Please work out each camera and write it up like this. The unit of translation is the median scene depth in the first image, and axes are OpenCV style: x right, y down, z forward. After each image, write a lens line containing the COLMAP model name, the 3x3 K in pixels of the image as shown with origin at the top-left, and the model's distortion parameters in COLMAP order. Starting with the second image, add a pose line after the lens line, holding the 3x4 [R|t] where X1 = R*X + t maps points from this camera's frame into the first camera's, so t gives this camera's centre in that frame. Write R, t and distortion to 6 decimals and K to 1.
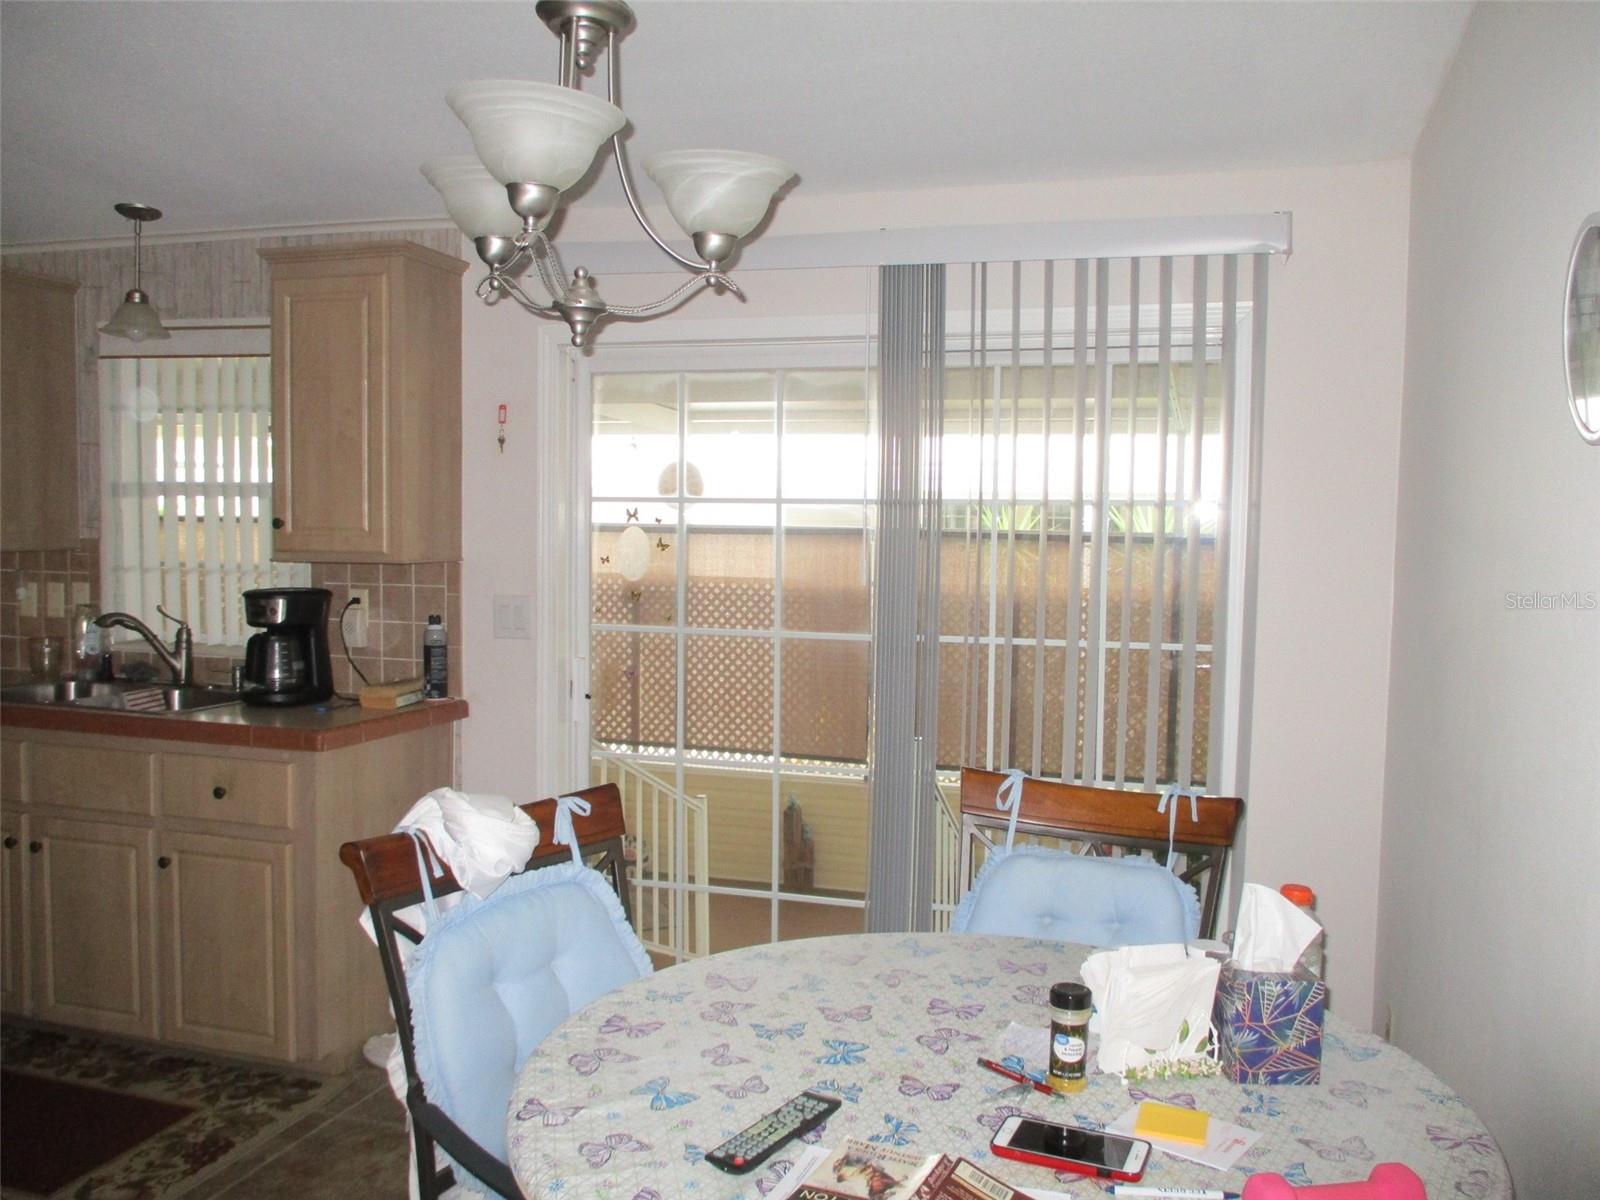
lens RADIAL K [[1330.6, 0, 811.0], [0, 1330.6, 602.1], [0, 0, 1]] dist [-0.028993, 0.000492]
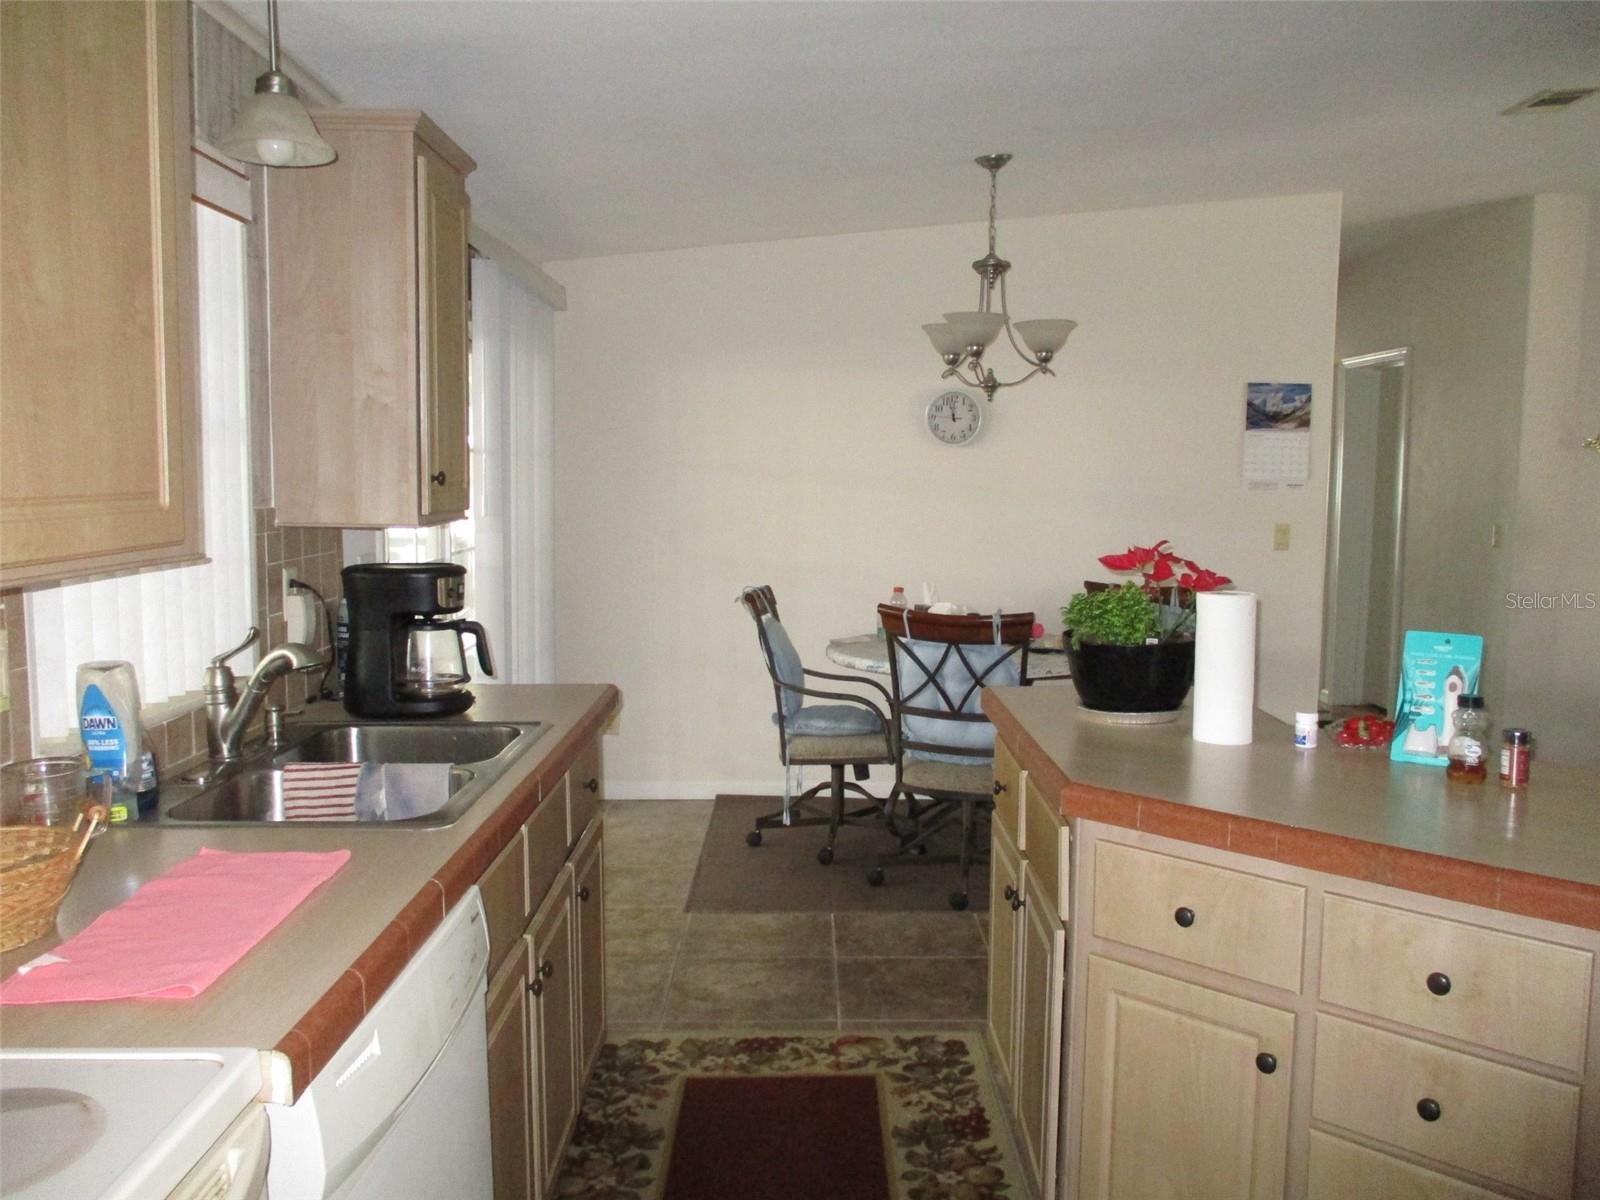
lens RADIAL K [[1330.6, 0, 811.0], [0, 1330.6, 602.1], [0, 0, 1]] dist [-0.028993, 0.000492]
pose [[-0.301174, -0.115891, 0.946501, -1.196222], [0.049211, 0.989376, 0.136799, -0.080840], [-0.952298, 0.087779, -0.292271, 1.011896]]
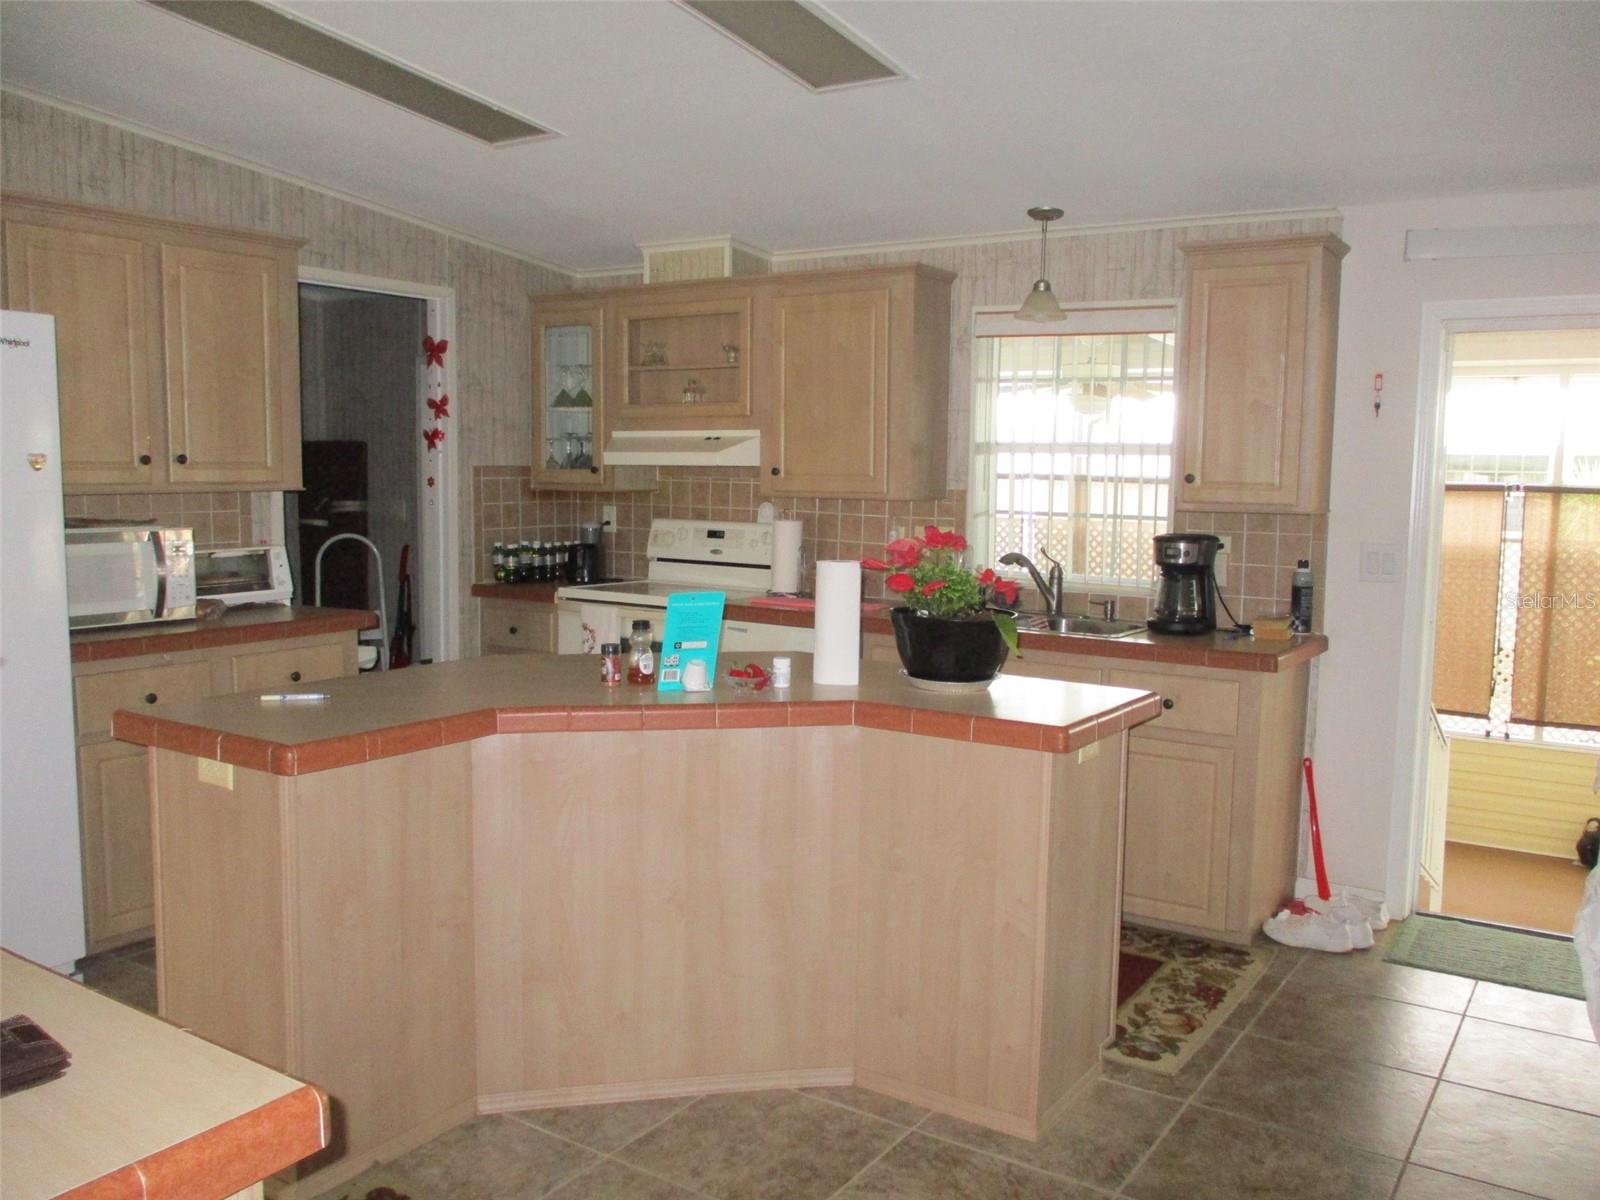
lens RADIAL K [[1330.6, 0, 811.0], [0, 1330.6, 602.1], [0, 0, 1]] dist [-0.028993, 0.000492]
pose [[0.960463, 0.028751, -0.276920, -0.390205], [-0.019185, 0.999124, 0.037193, 0.012353], [0.277746, -0.030410, 0.960173, -0.220715]]
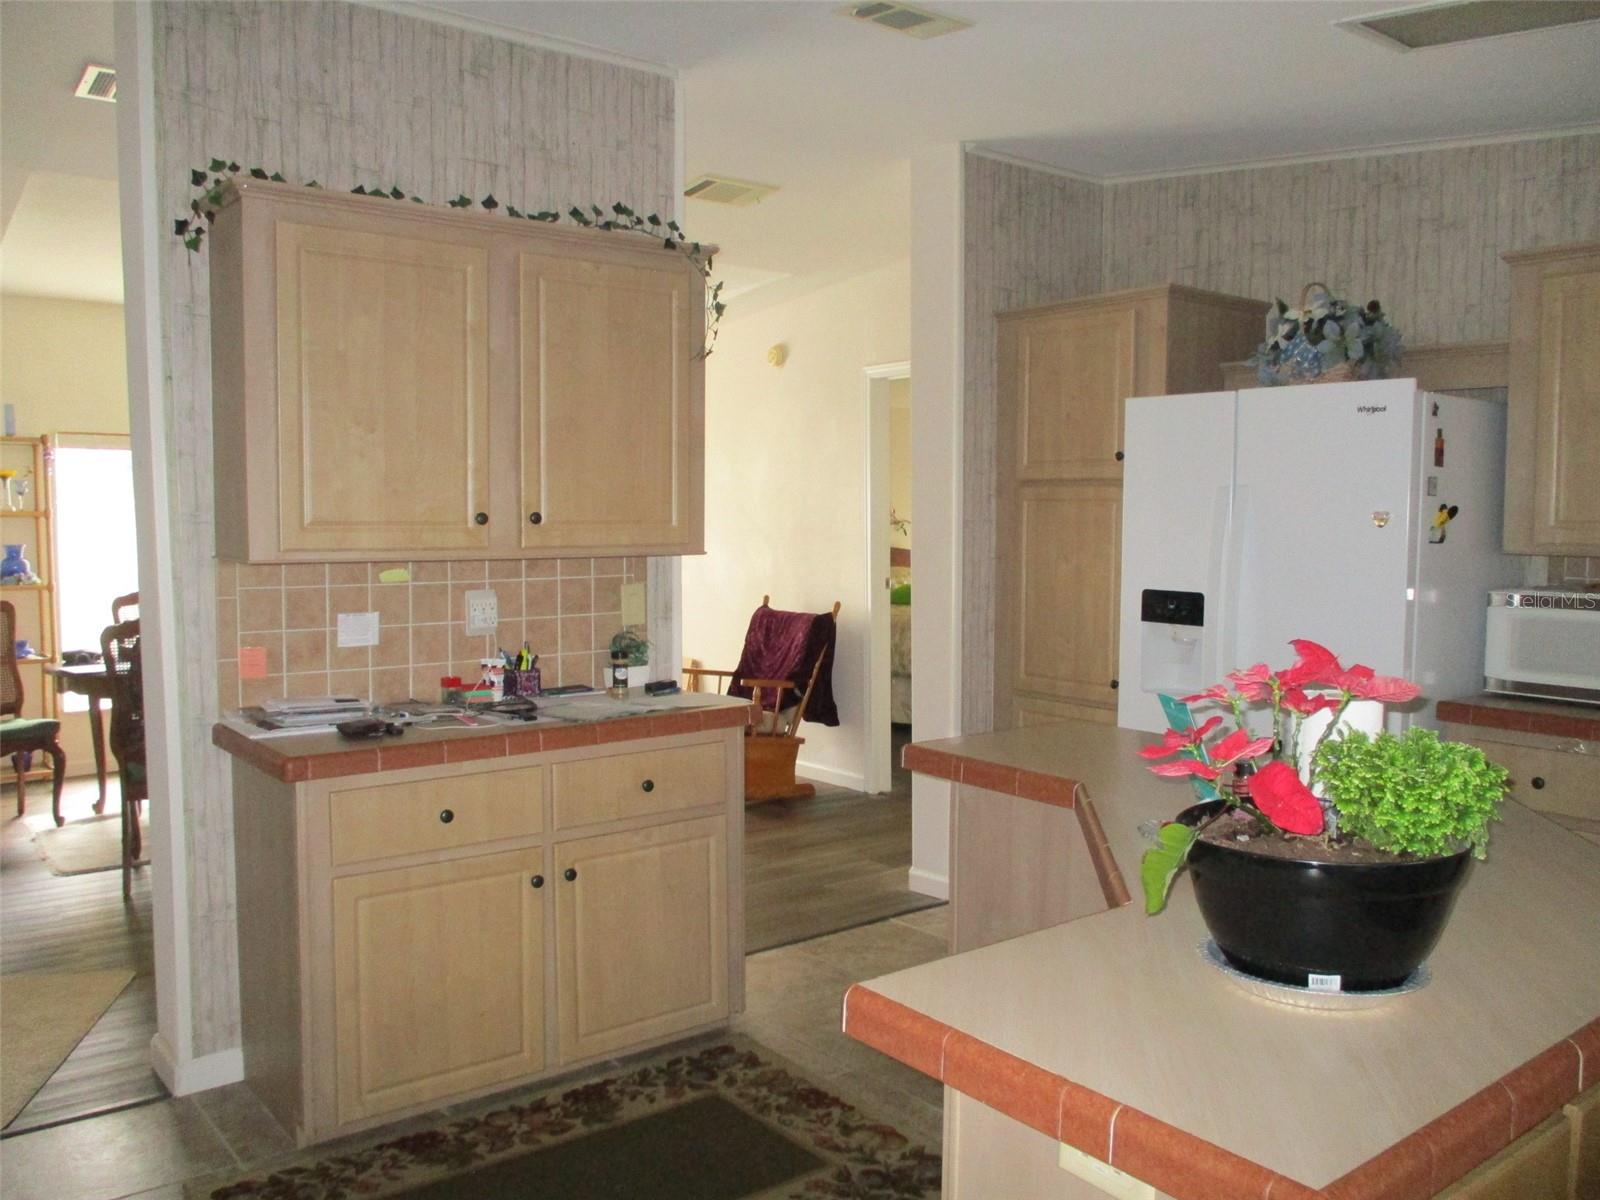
lens RADIAL K [[1330.6, 0, 811.0], [0, 1330.6, 602.1], [0, 0, 1]] dist [-0.028993, 0.000492]
pose [[0.585623, -0.077618, 0.806859, -1.057523], [0.060476, 0.996814, 0.051998, -0.038123], [-0.808324, 0.018345, 0.588452, 0.285032]]
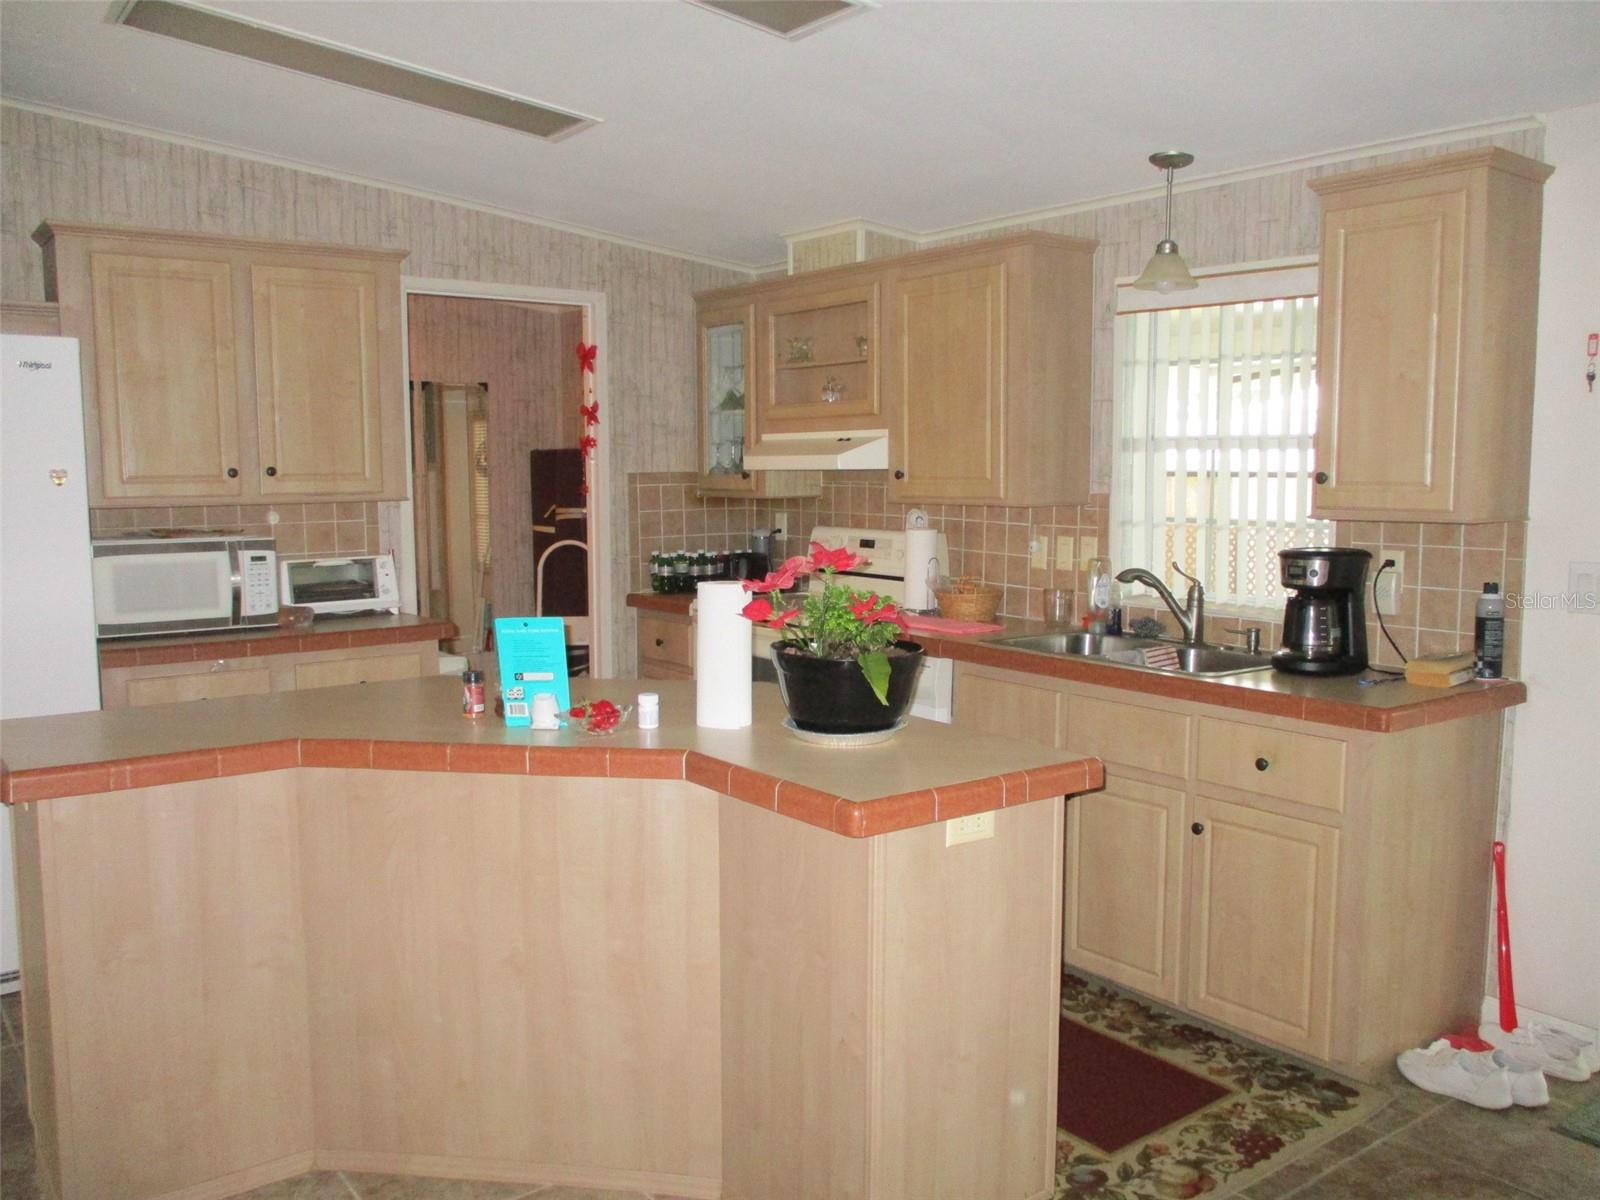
lens RADIAL K [[1330.6, 0, 811.0], [0, 1330.6, 602.1], [0, 0, 1]] dist [-0.028993, 0.000492]
pose [[0.814533, 0.044691, -0.578393, -0.152059], [-0.024107, 0.998775, 0.043224, -0.004359], [0.579616, -0.021264, 0.814612, 0.039433]]
